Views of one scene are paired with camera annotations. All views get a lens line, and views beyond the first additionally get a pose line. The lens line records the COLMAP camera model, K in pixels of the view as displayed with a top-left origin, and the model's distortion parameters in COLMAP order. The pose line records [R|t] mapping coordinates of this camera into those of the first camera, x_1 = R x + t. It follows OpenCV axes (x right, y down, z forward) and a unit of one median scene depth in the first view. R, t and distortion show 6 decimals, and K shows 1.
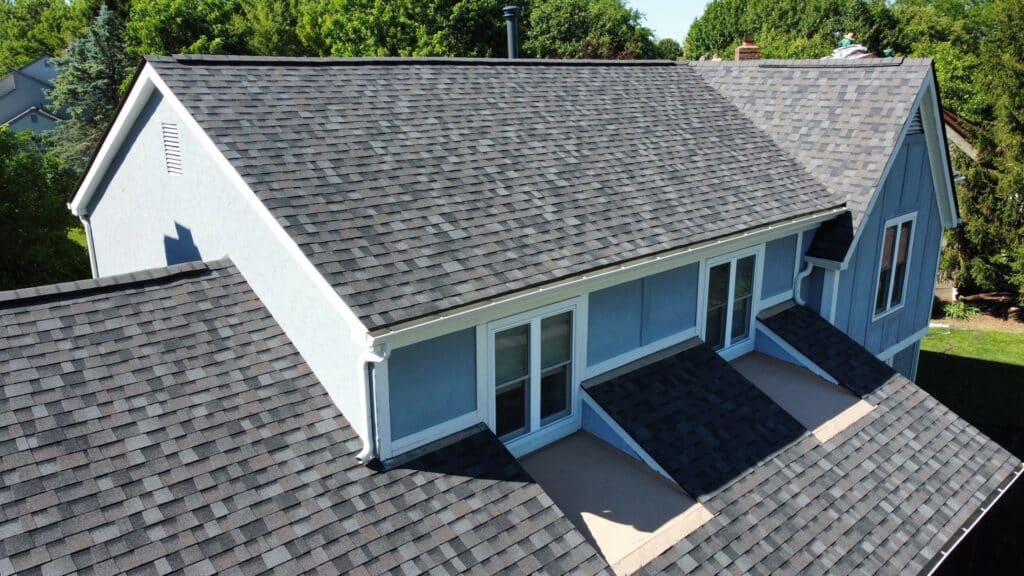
lens RADIAL K [[759.2, 0, 512.0], [0, 759.2, 288.0], [0, 0, 1]] dist [-0.001936, -0.002479]
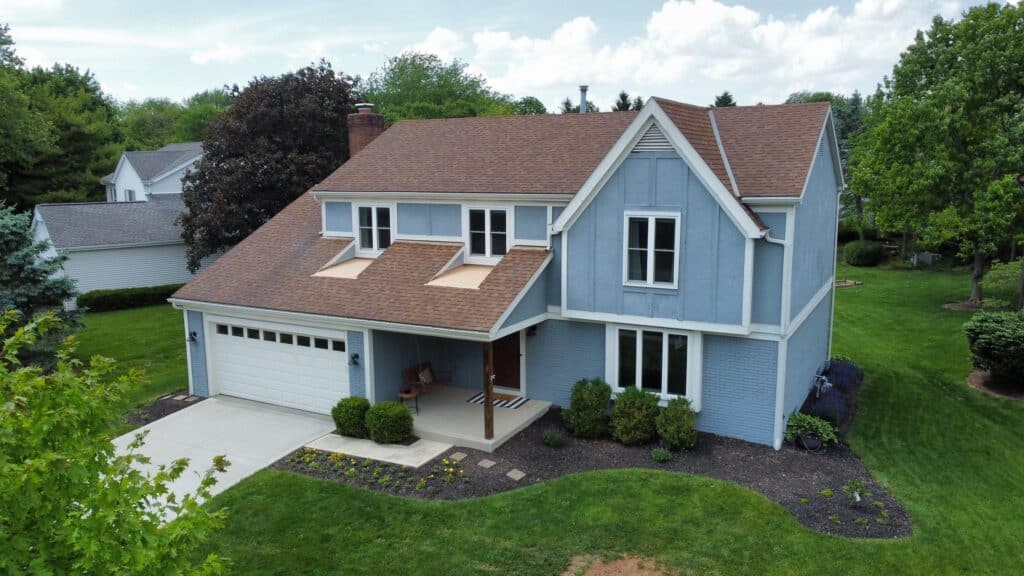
lens RADIAL K [[759.2, 0, 512.0], [0, 759.2, 288.0], [0, 0, 1]] dist [-0.001936, -0.002479]
pose [[0.317447, 0.153226, -0.935815, 2.233182], [-0.251258, 0.965178, 0.072802, 0.000045], [0.914383, 0.212020, 0.344892, 0.445710]]
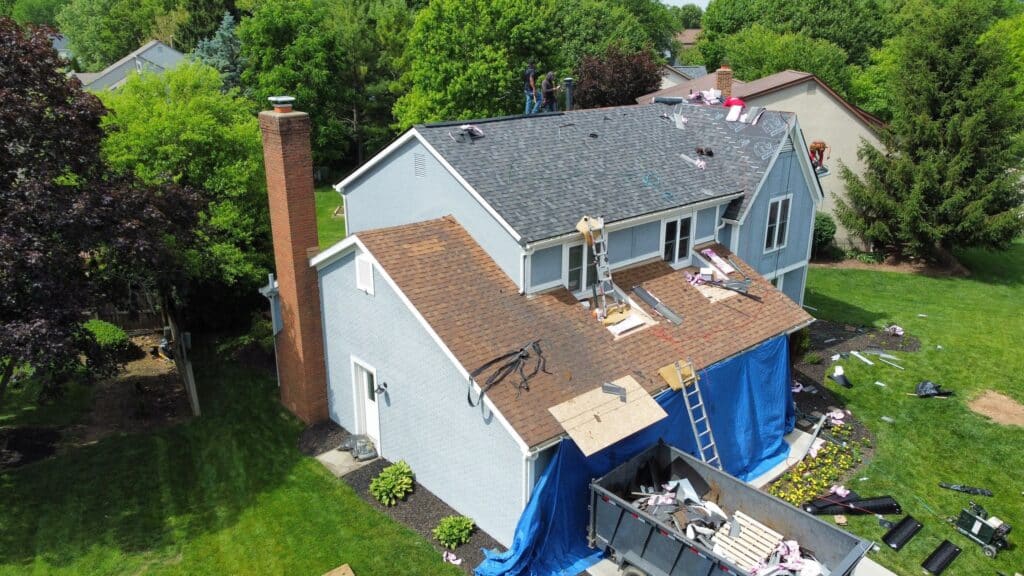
lens RADIAL K [[759.2, 0, 512.0], [0, 759.2, 288.0], [0, 0, 1]] dist [-0.001936, -0.002479]
pose [[0.999600, 0.013876, -0.024660, -0.110695], [-0.012526, 0.998457, 0.054100, 0.044838], [0.025373, -0.053769, 0.998231, -1.107604]]
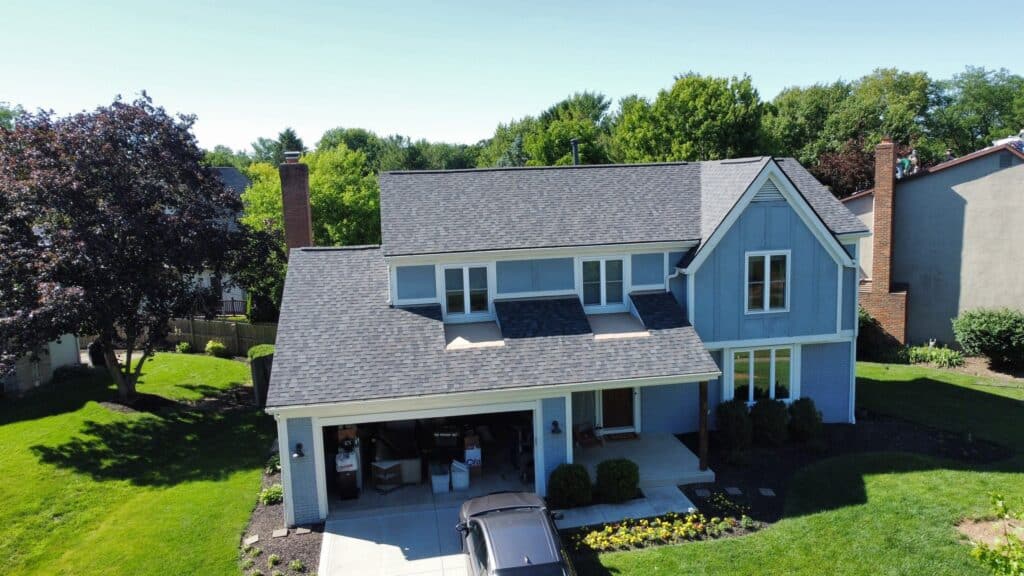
lens RADIAL K [[759.2, 0, 512.0], [0, 759.2, 288.0], [0, 0, 1]] dist [-0.001936, -0.002479]
pose [[0.835991, 0.048670, -0.546581, 1.234900], [-0.118545, 0.988557, -0.093288, 0.260187], [0.535786, 0.142783, 0.832194, -0.821966]]
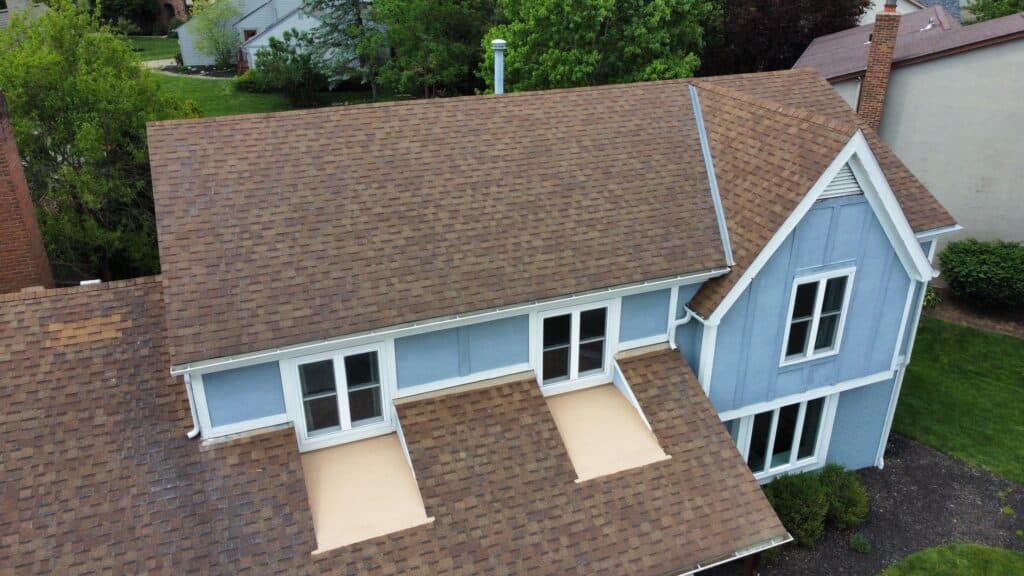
lens RADIAL K [[759.2, 0, 512.0], [0, 759.2, 288.0], [0, 0, 1]] dist [-0.001936, -0.002479]
pose [[0.929510, 0.146835, -0.338305, 0.614081], [-0.092531, 0.980833, 0.171479, -0.274922], [0.357000, -0.128088, 0.925281, -0.126421]]
